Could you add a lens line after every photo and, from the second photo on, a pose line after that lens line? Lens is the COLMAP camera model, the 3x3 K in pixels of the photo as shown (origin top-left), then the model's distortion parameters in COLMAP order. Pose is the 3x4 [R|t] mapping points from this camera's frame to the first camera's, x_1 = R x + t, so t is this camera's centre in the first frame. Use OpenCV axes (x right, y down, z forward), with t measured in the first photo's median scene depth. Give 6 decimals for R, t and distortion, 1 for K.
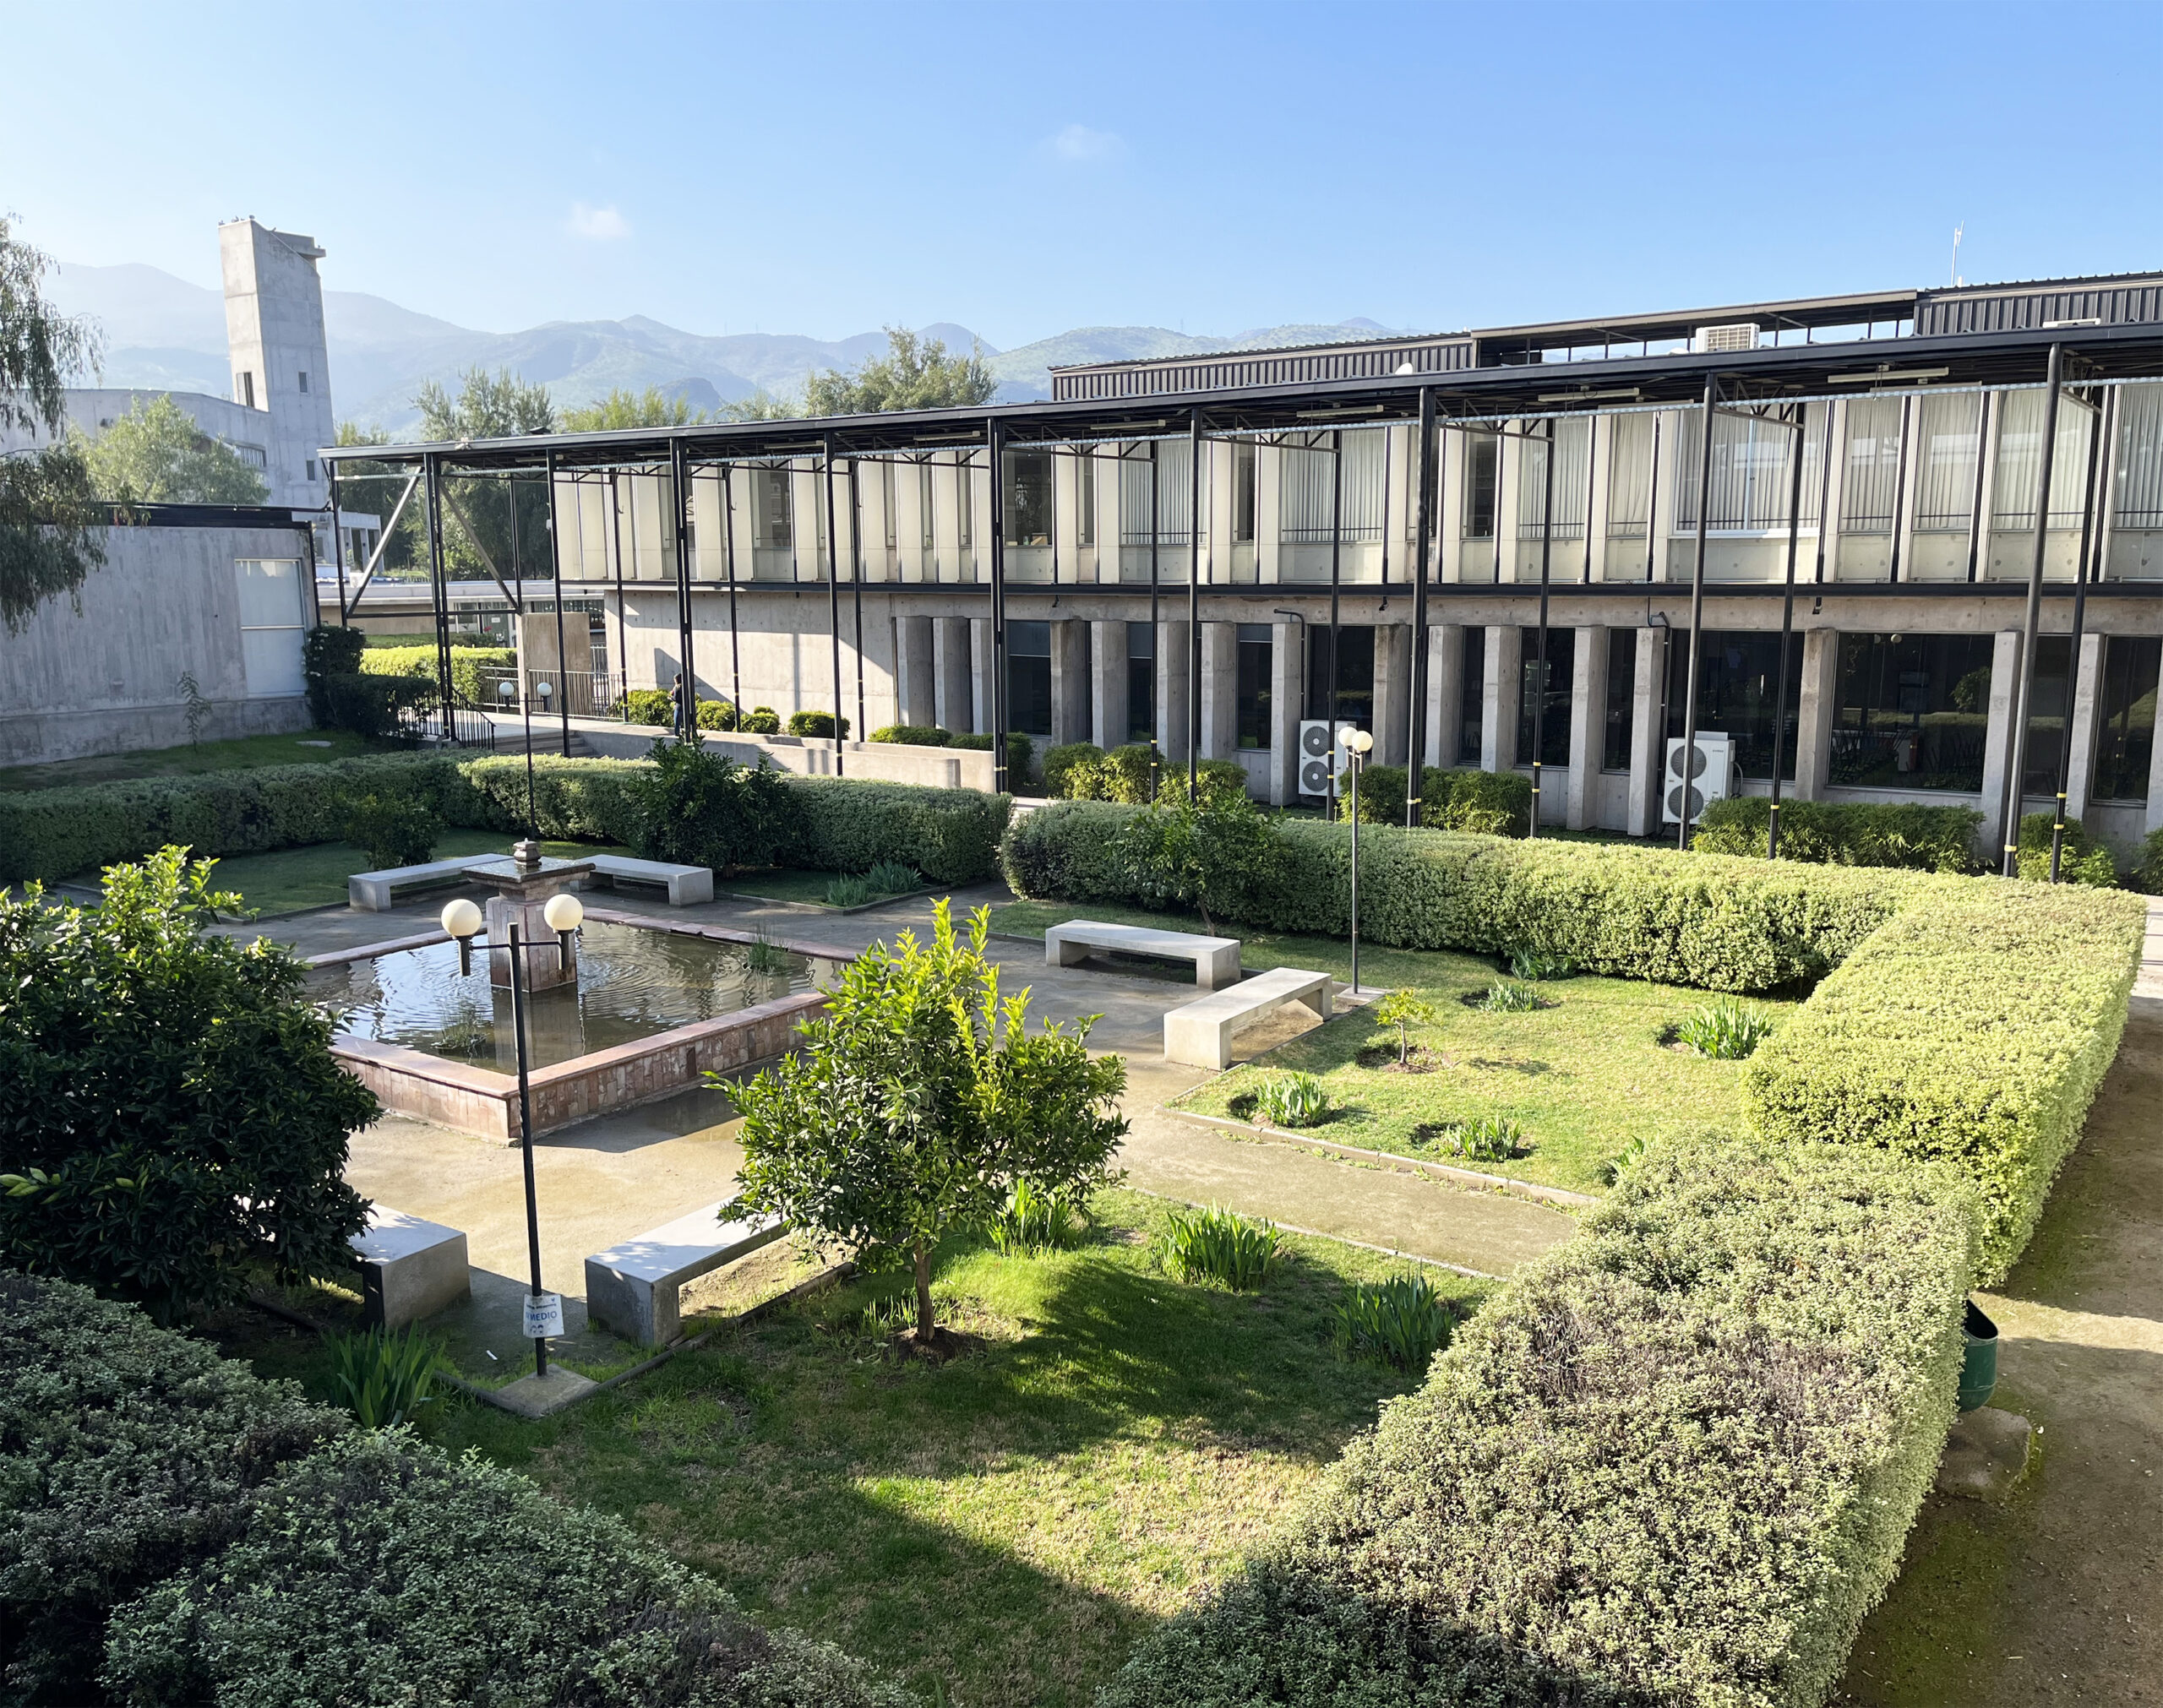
lens RADIAL K [[1720.4, 0, 1079.5], [0, 1720.4, 887.5], [0, 0, 1]] dist [0.038099, -0.001097]
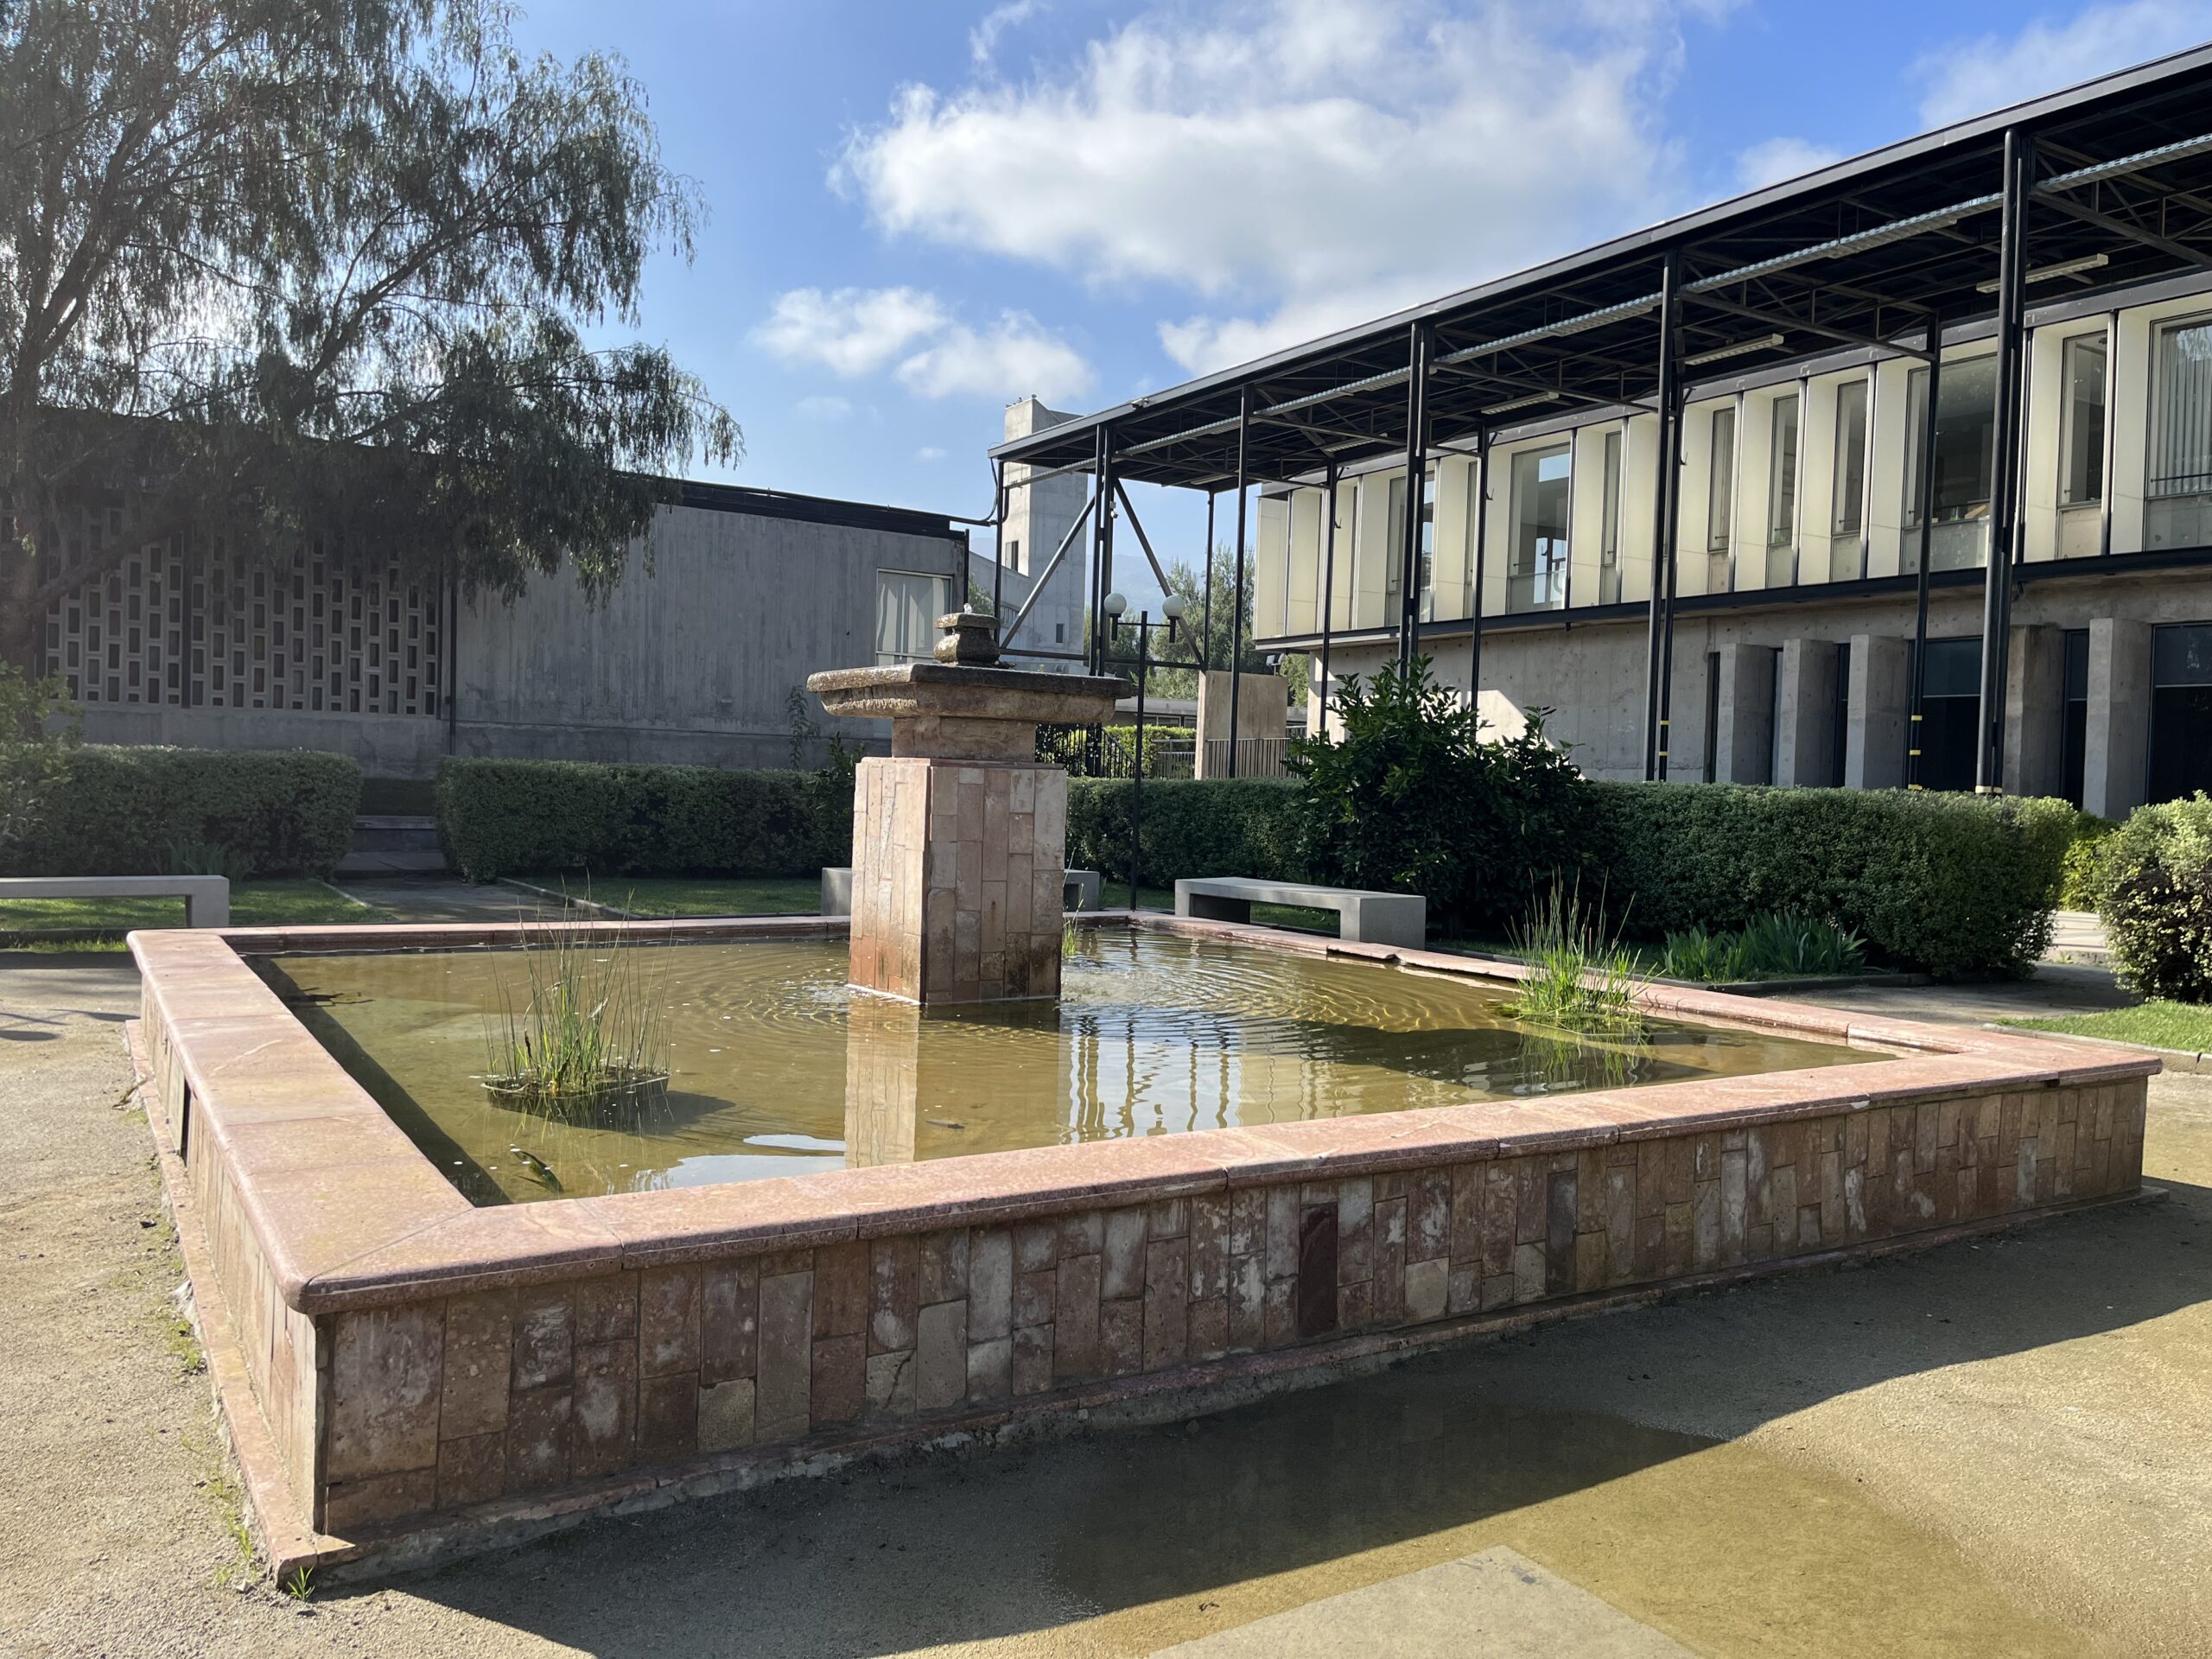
lens RADIAL K [[1661.7, 0, 1095.2], [0, 1661.7, 803.4], [0, 0, 1]] dist [0.082247, -0.111450]
pose [[0.917586, 0.035926, -0.395910, -0.075148], [-0.106913, 0.981517, -0.158723, 0.035908], [0.382891, 0.187970, 0.904468, 0.351570]]
